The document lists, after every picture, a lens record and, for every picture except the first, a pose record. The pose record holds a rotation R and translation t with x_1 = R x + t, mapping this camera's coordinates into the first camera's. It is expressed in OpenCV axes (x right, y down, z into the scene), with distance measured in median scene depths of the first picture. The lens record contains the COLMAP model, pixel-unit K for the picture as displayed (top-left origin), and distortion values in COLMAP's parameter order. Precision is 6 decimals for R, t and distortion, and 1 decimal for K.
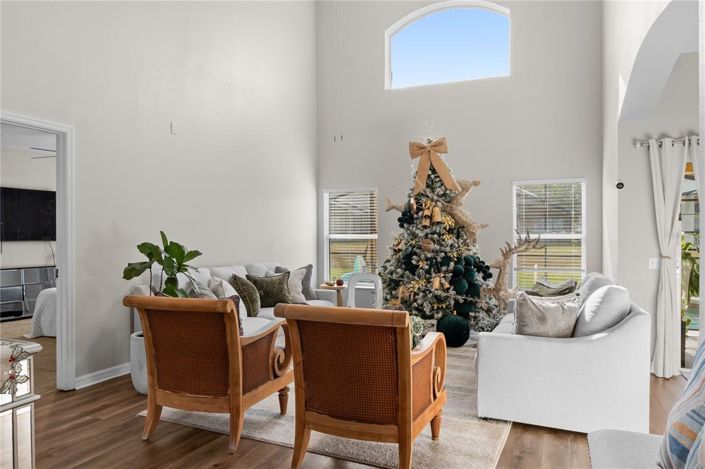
lens RADIAL K [[492.3, 0, 352.5], [0, 492.3, 234.5], [0, 0, 1]] dist [0.002796, -0.000974]
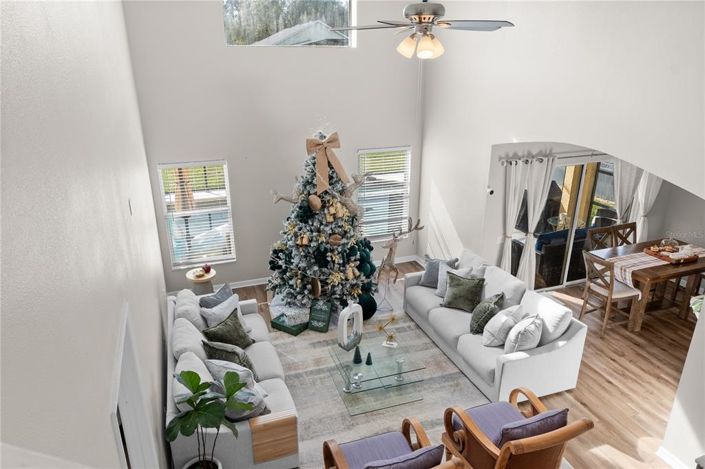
lens RADIAL K [[492.3, 0, 352.5], [0, 492.3, 234.5], [0, 0, 1]] dist [0.002796, -0.000974]
pose [[0.727523, -0.236709, 0.643956, -0.514166], [-0.005908, 0.936401, 0.350883, -0.368184], [-0.686058, -0.259080, 0.679854, 0.233808]]
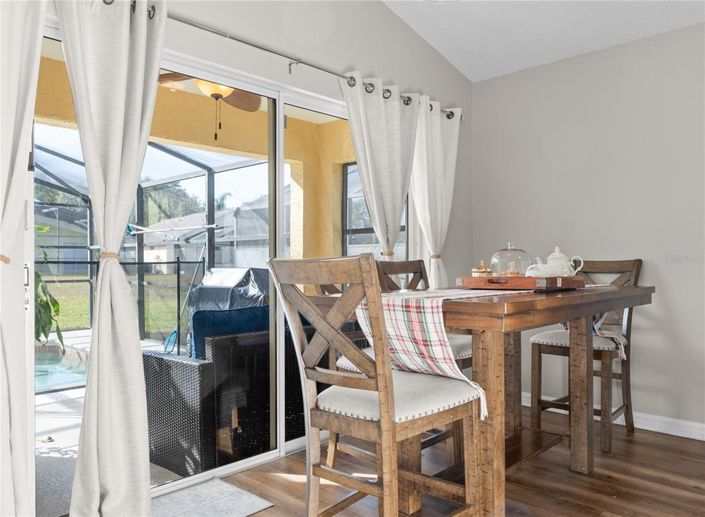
lens RADIAL K [[541.1, 0, 387.3], [0, 541.1, 258.7], [0, 0, 1]] dist [0.002005, 0.000919]
pose [[0.331608, 0.004826, 0.943405, 0.261279], [0.004061, 0.999970, -0.006542, 0.038365], [-0.943409, 0.006001, 0.331579, 0.441989]]
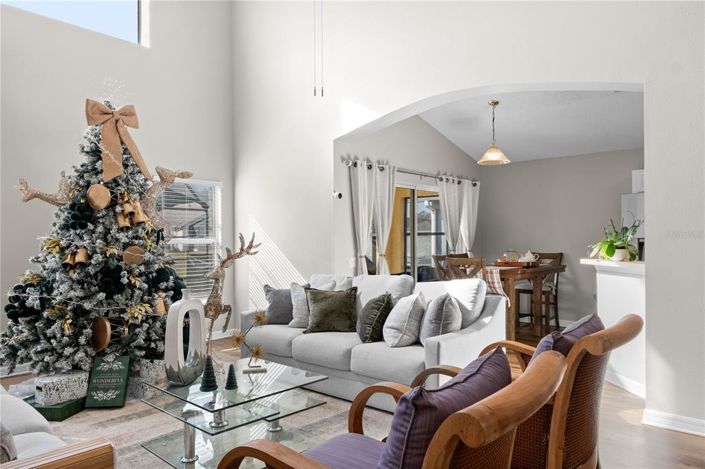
lens RADIAL K [[492.3, 0, 352.5], [0, 492.3, 234.5], [0, 0, 1]] dist [0.002796, -0.000974]
pose [[0.322319, 0.007227, 0.946603, -0.406979], [0.004160, 0.999950, -0.009051, 0.000622], [-0.946622, 0.006855, 0.322273, 0.475347]]
